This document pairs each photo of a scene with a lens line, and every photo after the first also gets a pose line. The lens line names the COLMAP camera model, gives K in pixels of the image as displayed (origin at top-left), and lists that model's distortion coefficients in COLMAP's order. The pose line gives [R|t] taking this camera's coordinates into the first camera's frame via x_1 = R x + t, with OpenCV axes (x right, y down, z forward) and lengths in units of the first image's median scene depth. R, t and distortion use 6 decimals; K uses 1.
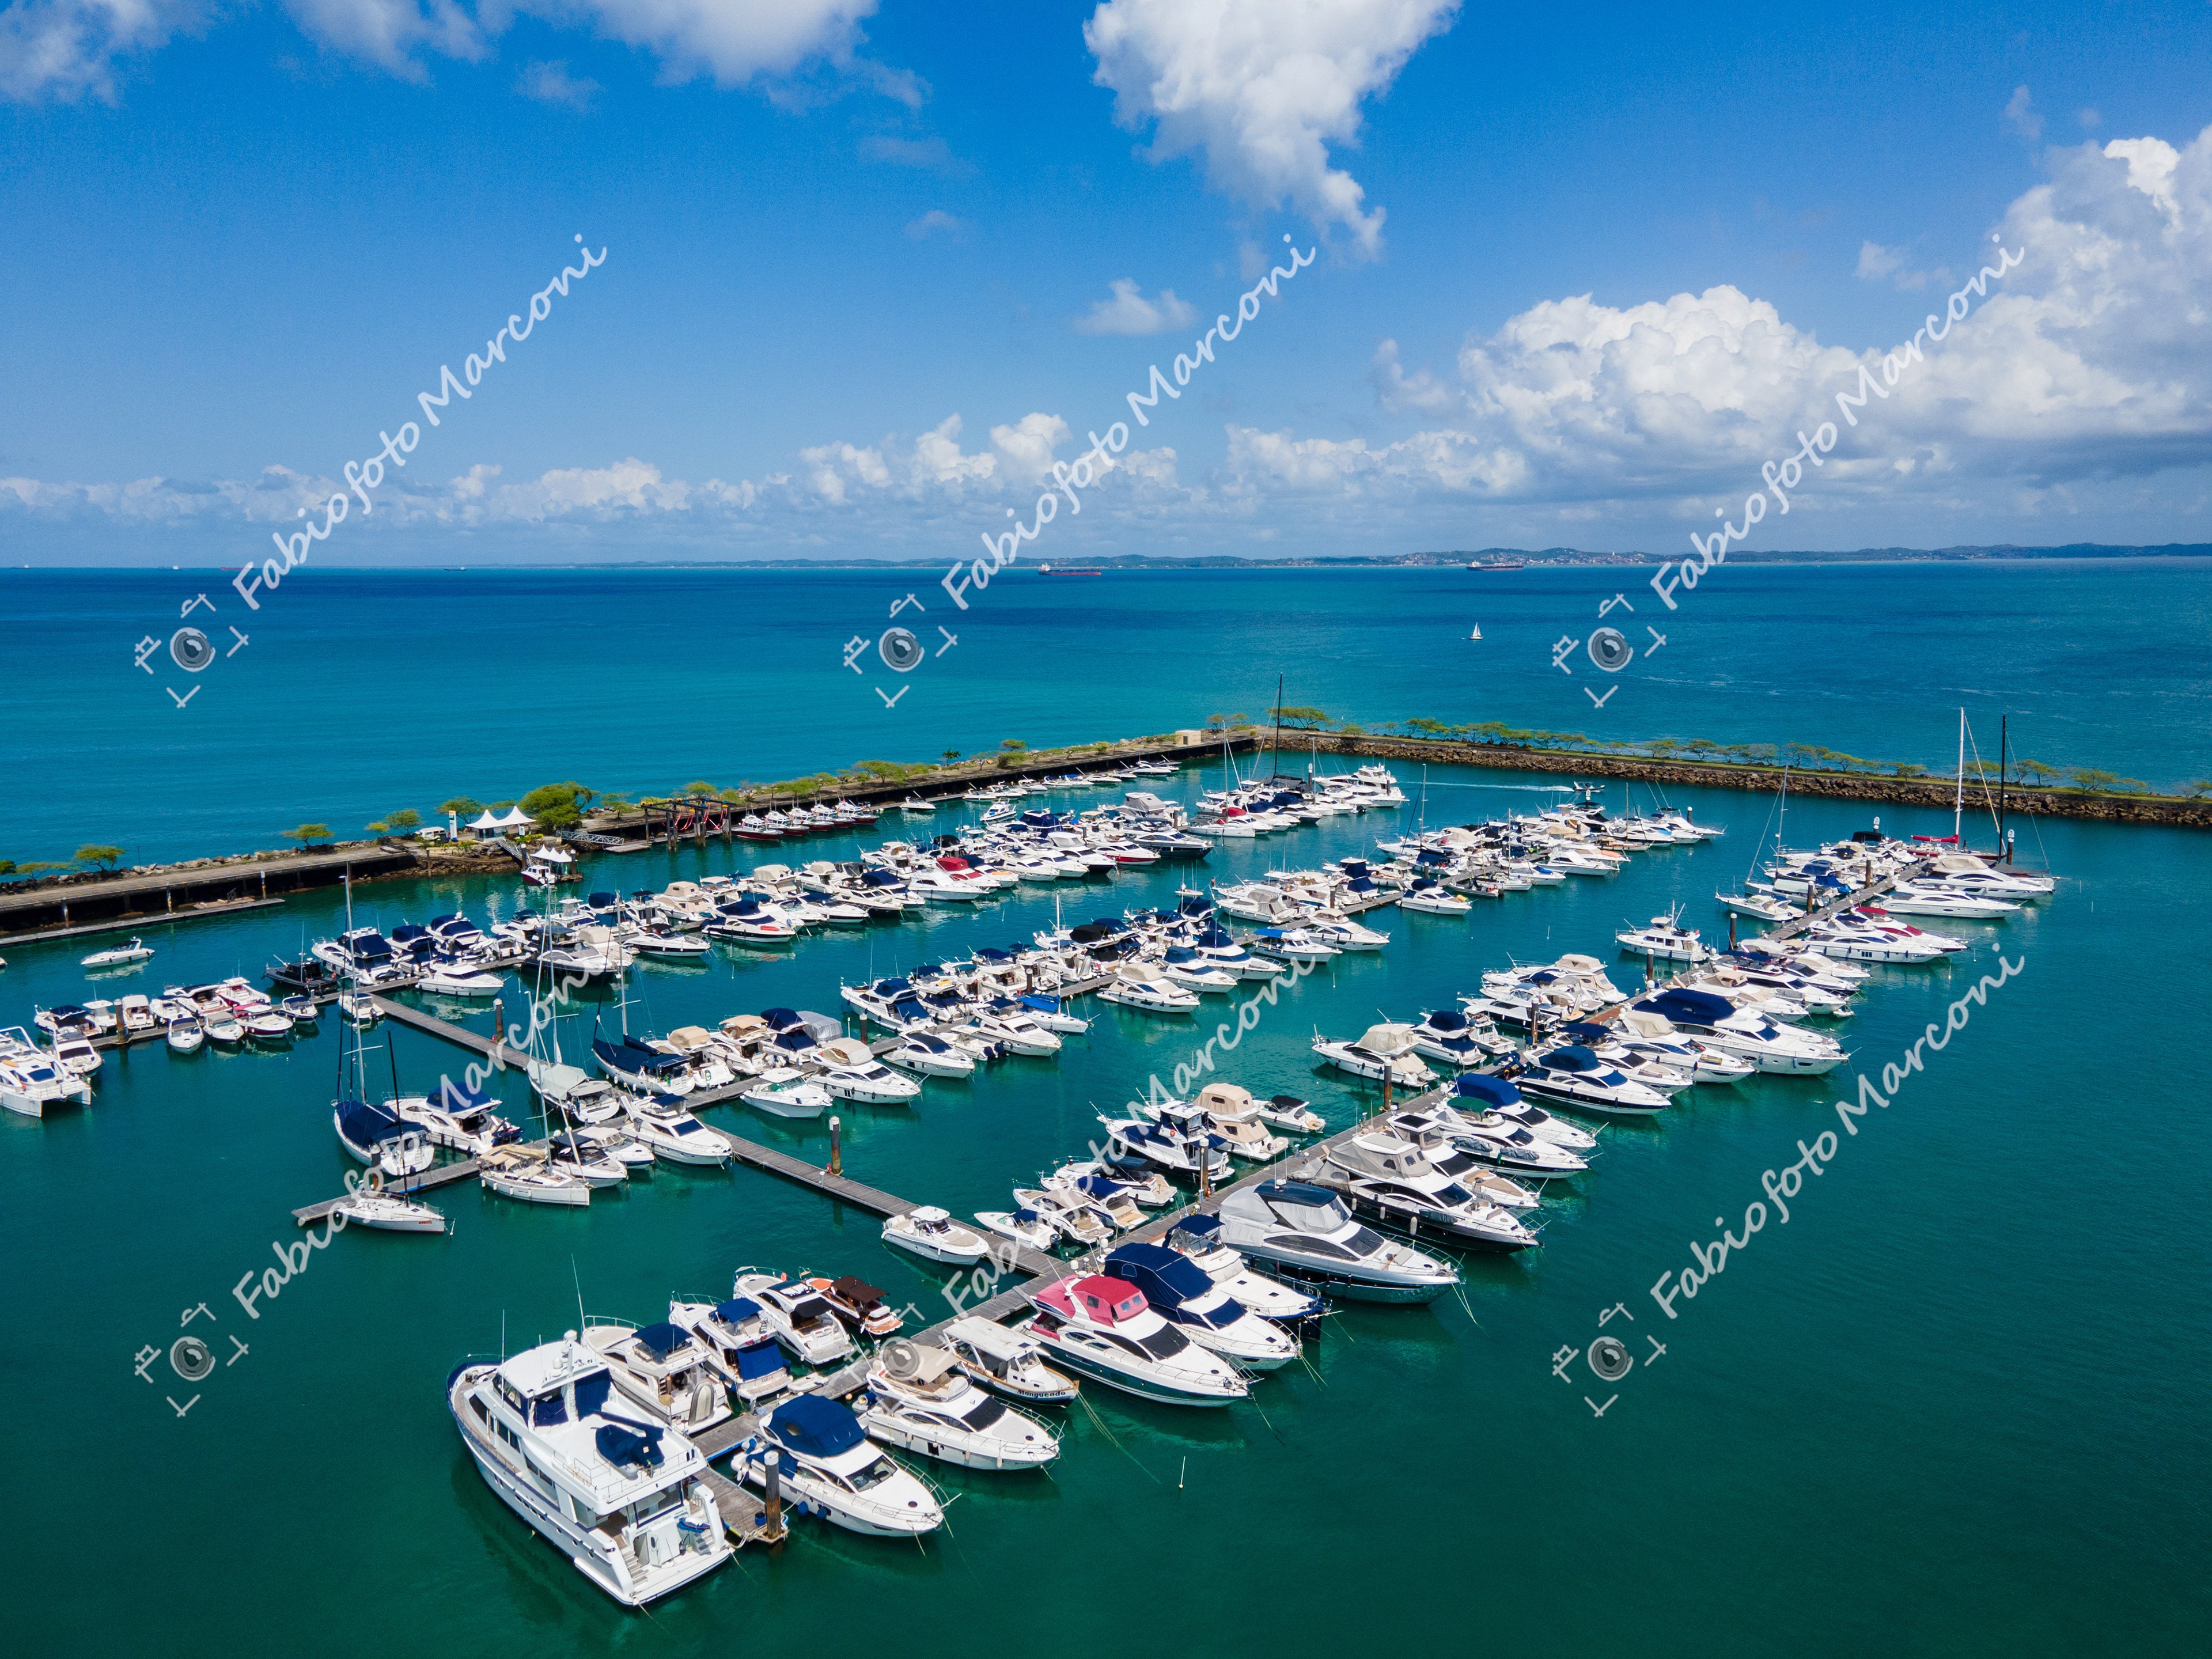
lens RADIAL K [[1620.7, 0, 1111.9], [0, 1620.7, 837.3], [0, 0, 1]] dist [0.053157, 0.006752]
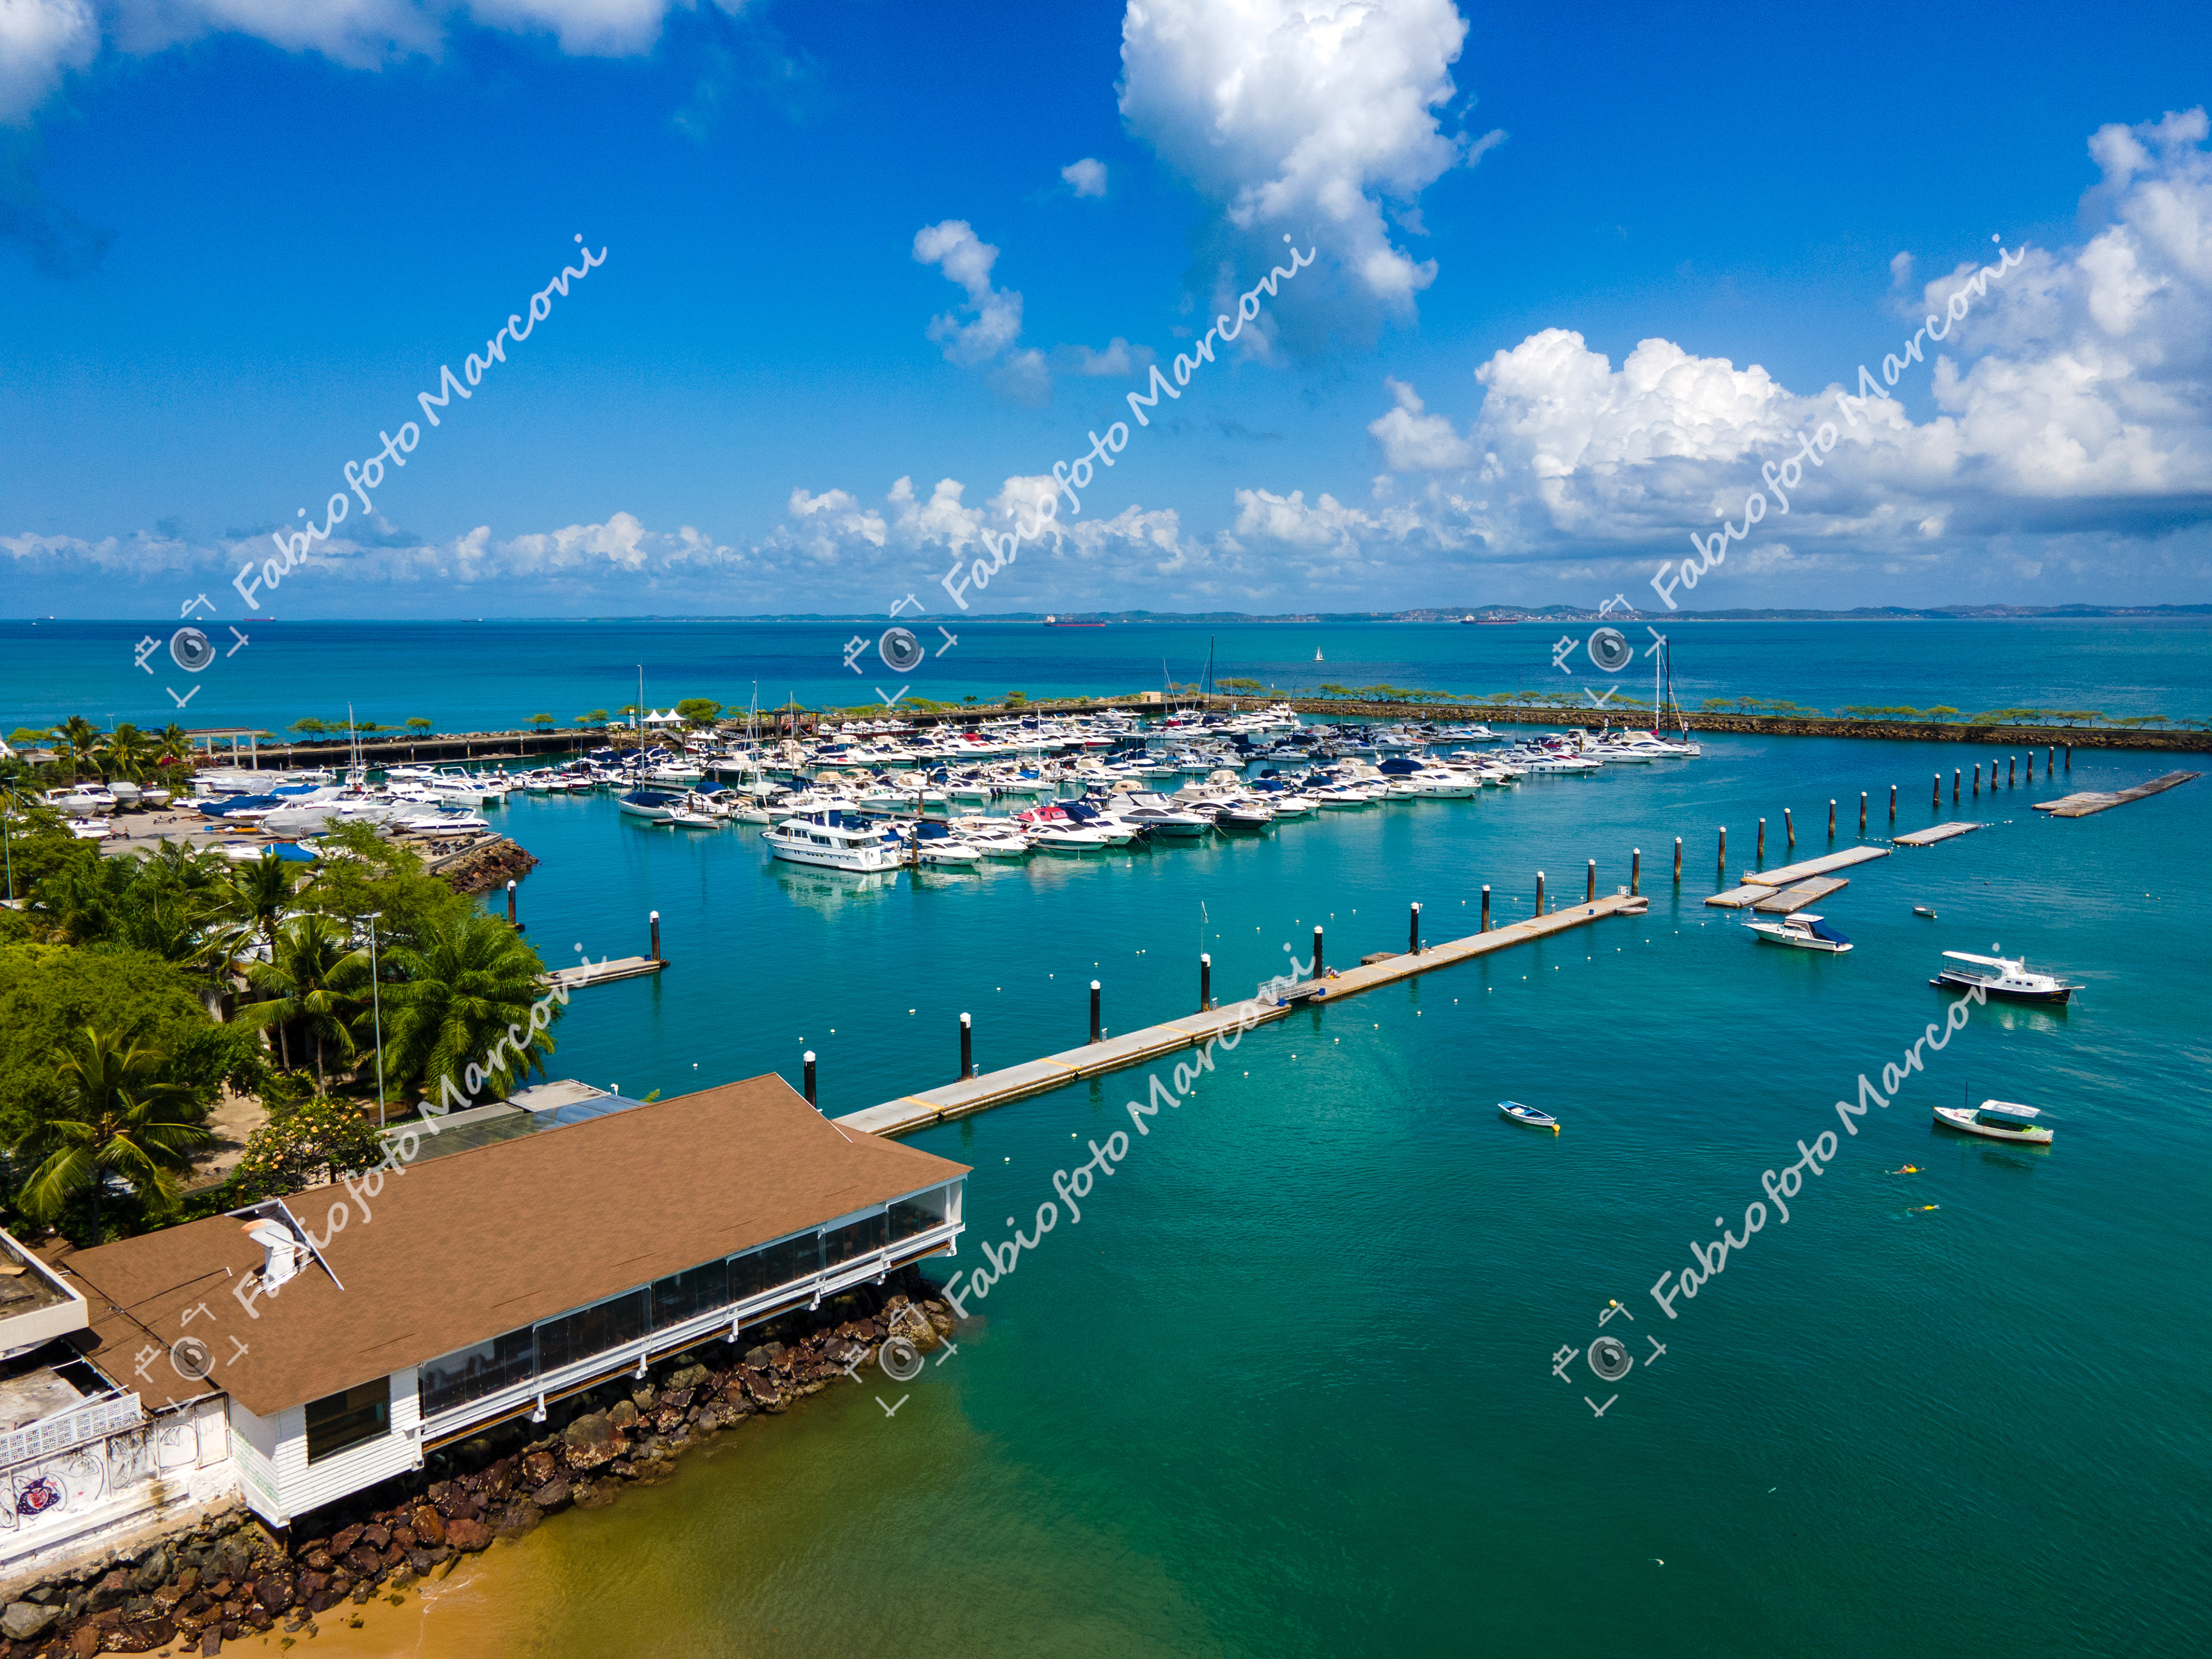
lens RADIAL K [[1620.7, 0, 1100.7], [0, 1620.7, 829.5], [0, 0, 1]] dist [0.053157, 0.006752]
pose [[0.999931, 0.006453, -0.009784, 0.020303], [-0.006831, 0.999214, -0.039041, 0.095656], [0.009524, 0.039105, 0.999190, -0.294913]]
